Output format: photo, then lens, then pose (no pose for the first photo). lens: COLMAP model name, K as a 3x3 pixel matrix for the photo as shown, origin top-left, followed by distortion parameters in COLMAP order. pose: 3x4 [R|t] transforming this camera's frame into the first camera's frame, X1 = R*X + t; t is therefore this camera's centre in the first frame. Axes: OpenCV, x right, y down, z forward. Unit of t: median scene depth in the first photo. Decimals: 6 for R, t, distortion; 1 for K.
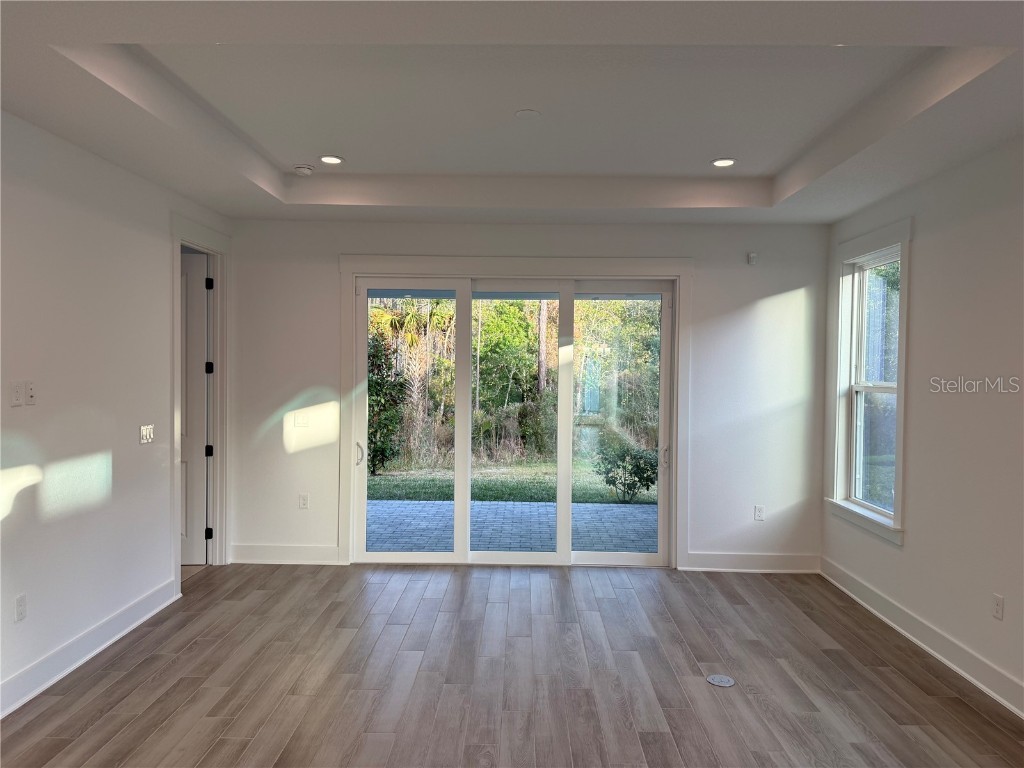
lens RADIAL K [[728.4, 0, 512.2], [0, 728.4, 384.1], [0, 0, 1]] dist [0.019458, -0.006182]
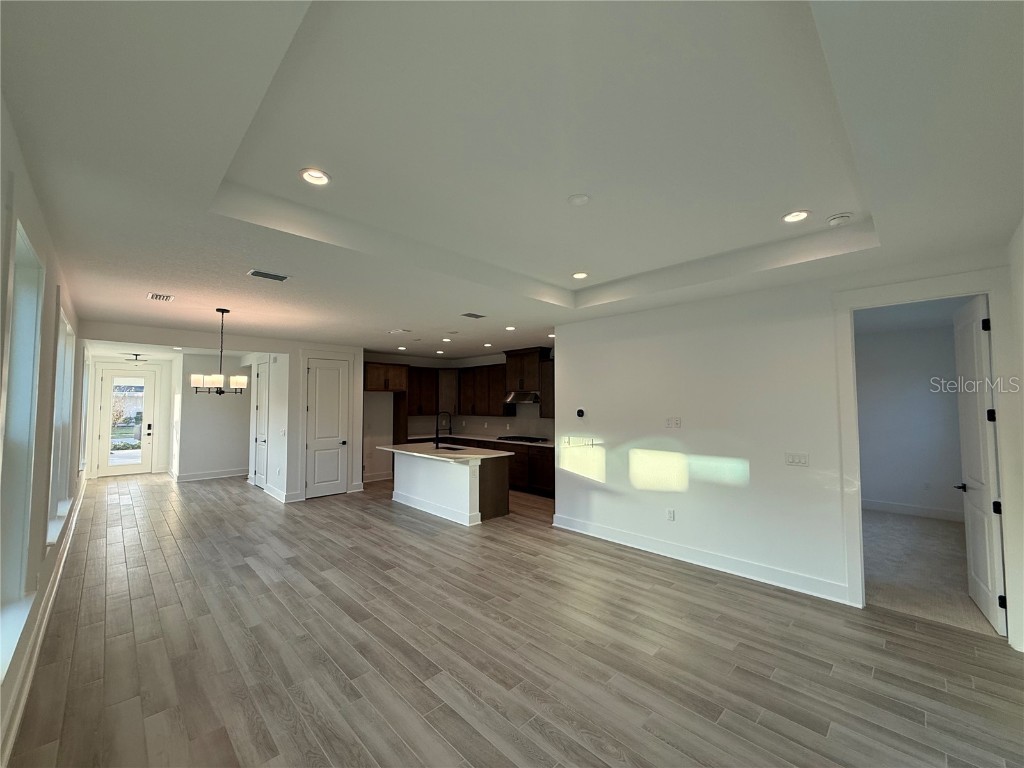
lens RADIAL K [[408.6, 0, 511.4], [0, 408.6, 384.0], [0, 0, 1]] dist [-0.009457, 0.000218]
pose [[-0.700410, -0.050816, -0.711929, 0.617755], [-0.030117, 0.998678, -0.041654, -0.040209], [0.713105, -0.007734, -0.701015, 1.535411]]
